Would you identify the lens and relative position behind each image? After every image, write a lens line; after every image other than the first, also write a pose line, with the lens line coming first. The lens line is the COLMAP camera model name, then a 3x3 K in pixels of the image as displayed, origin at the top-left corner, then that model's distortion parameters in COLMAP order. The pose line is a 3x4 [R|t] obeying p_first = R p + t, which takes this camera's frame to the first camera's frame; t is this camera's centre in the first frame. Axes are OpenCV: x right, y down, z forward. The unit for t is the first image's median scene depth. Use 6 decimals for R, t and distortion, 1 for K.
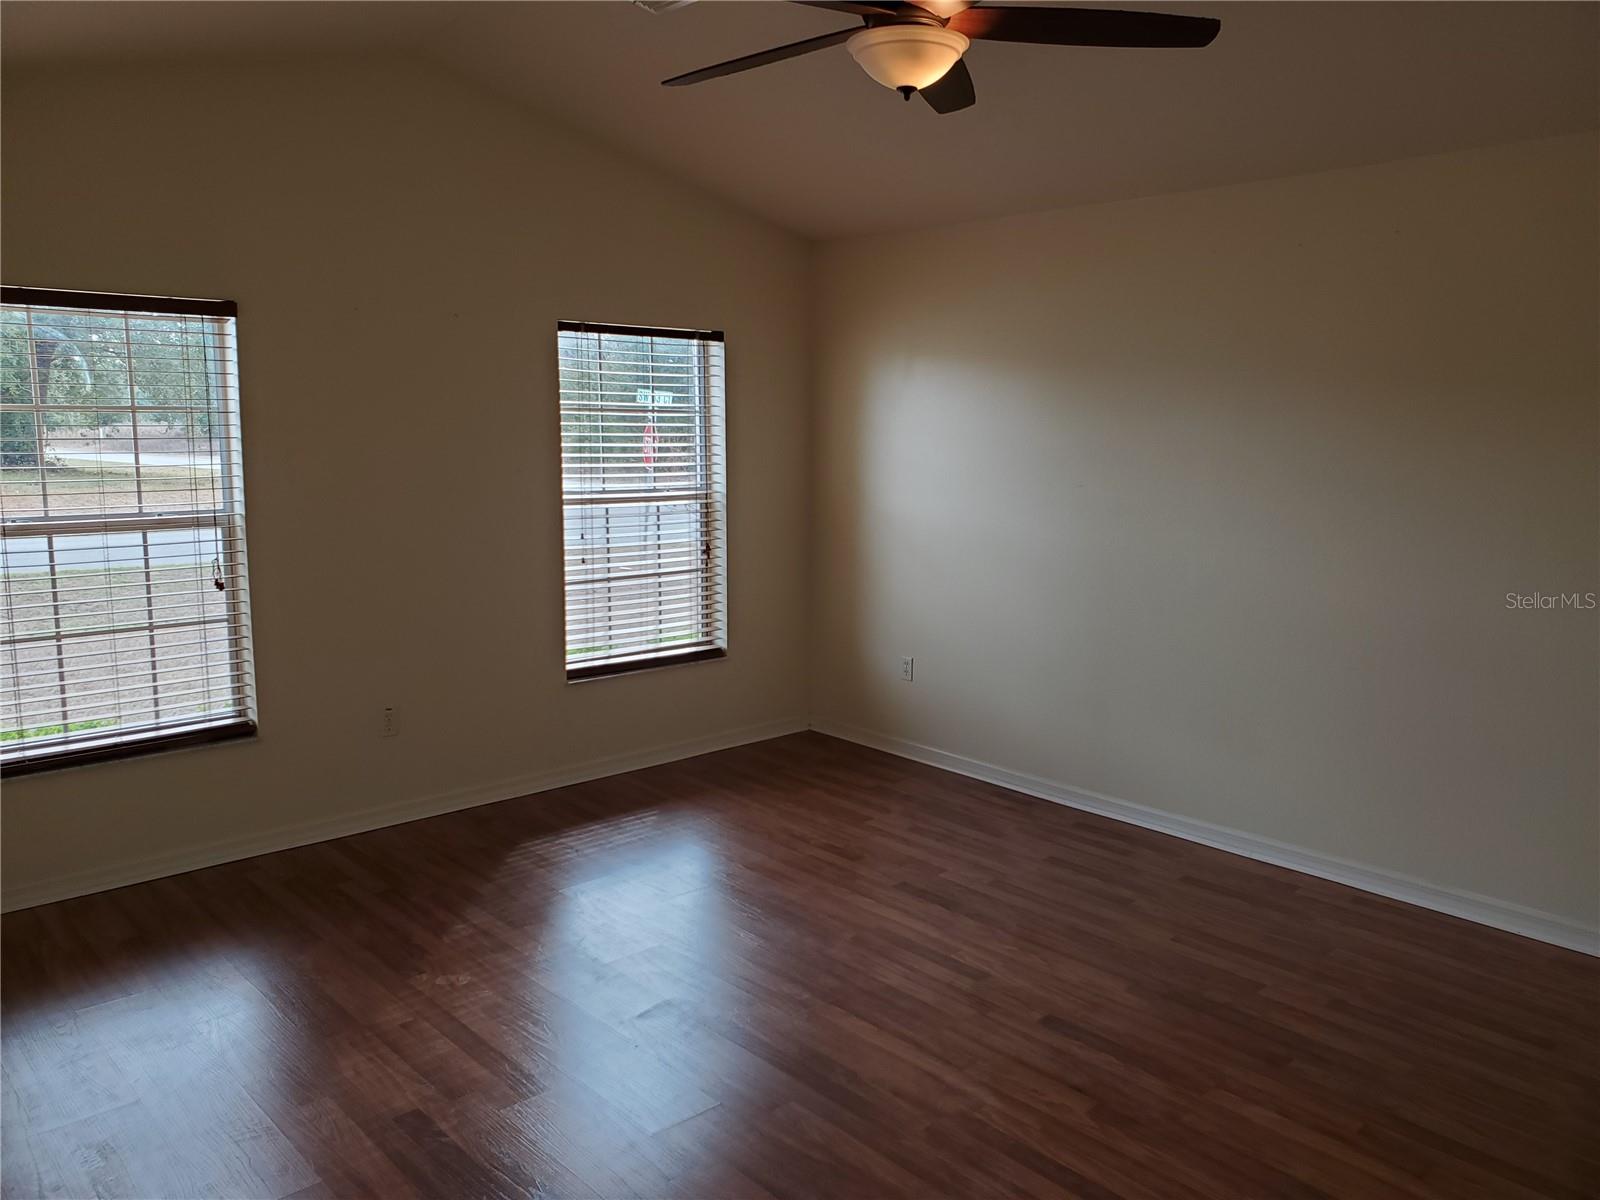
lens RADIAL K [[1256.0, 0, 813.5], [0, 1256.0, 597.8], [0, 0, 1]] dist [0.025051, -0.002684]
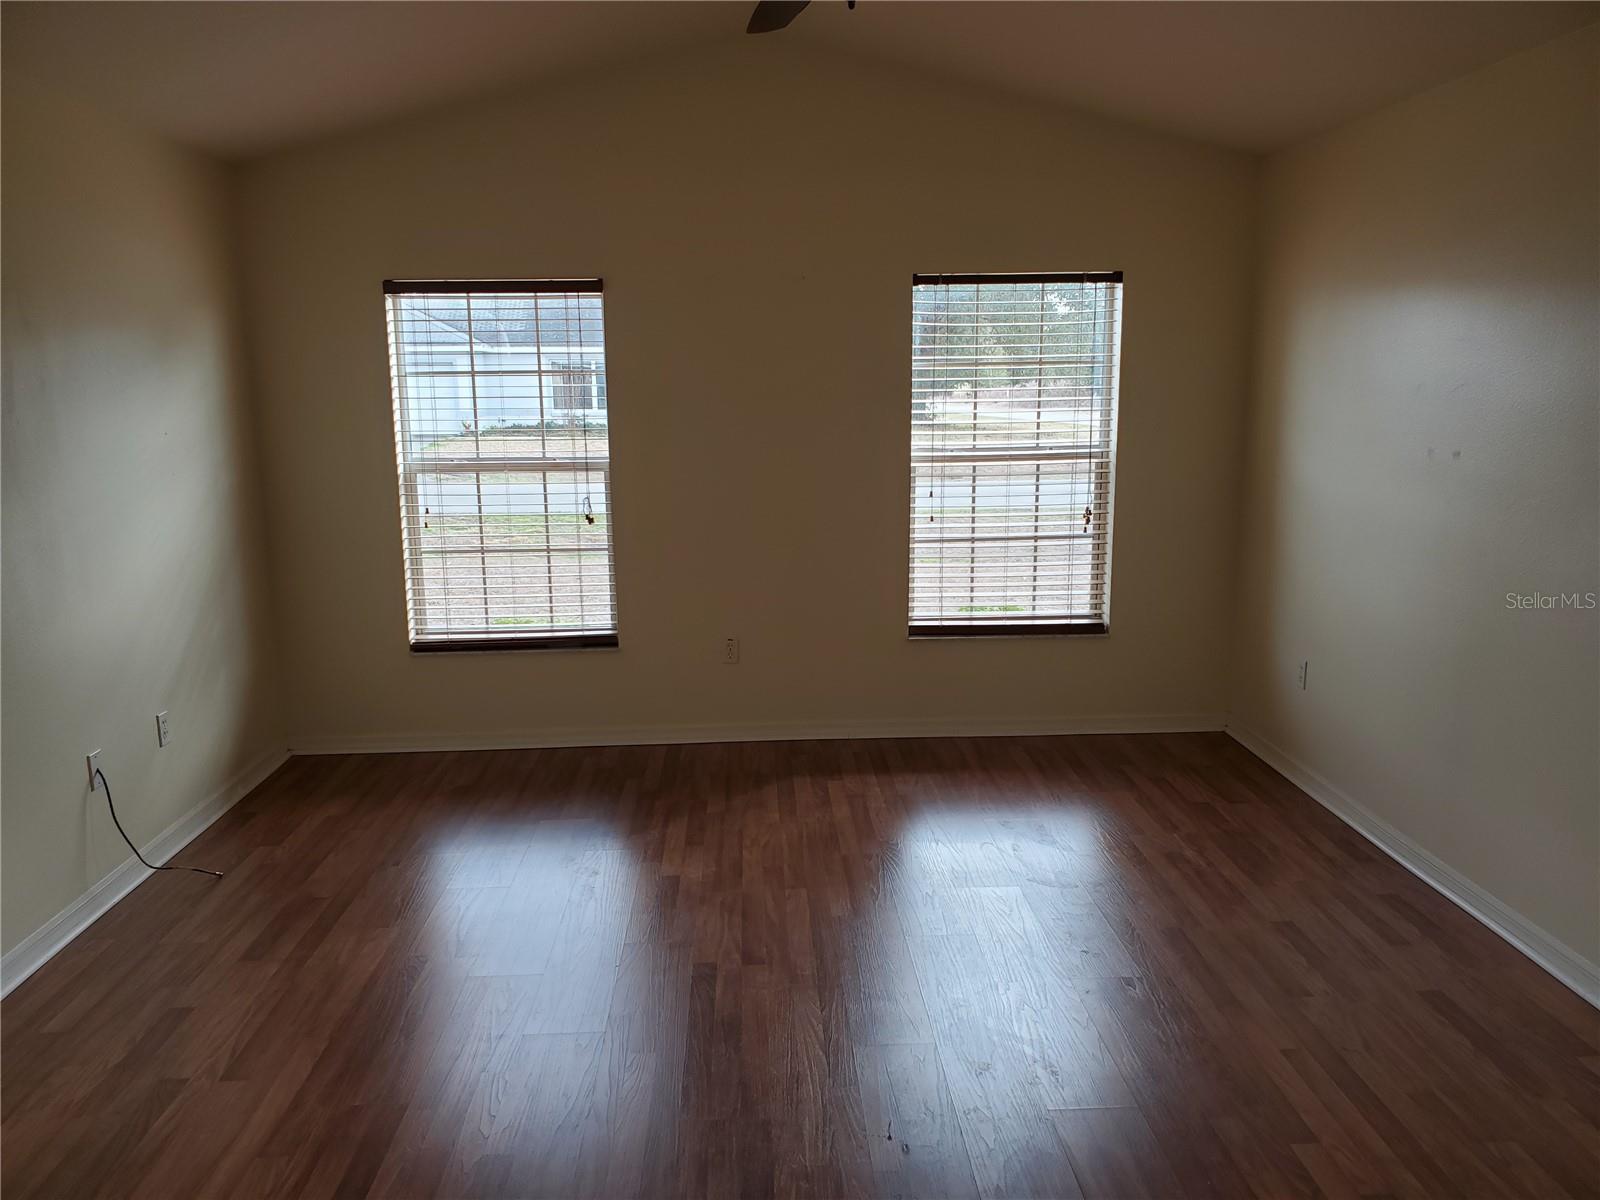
lens RADIAL K [[1256.0, 0, 812.7], [0, 1256.0, 649.2], [0, 0, 1]] dist [0.025051, -0.002684]
pose [[0.756112, 0.122585, -0.642859, 0.399281], [-0.076758, 0.992132, 0.098906, -0.018149], [0.649925, -0.025440, 0.759572, 0.180653]]
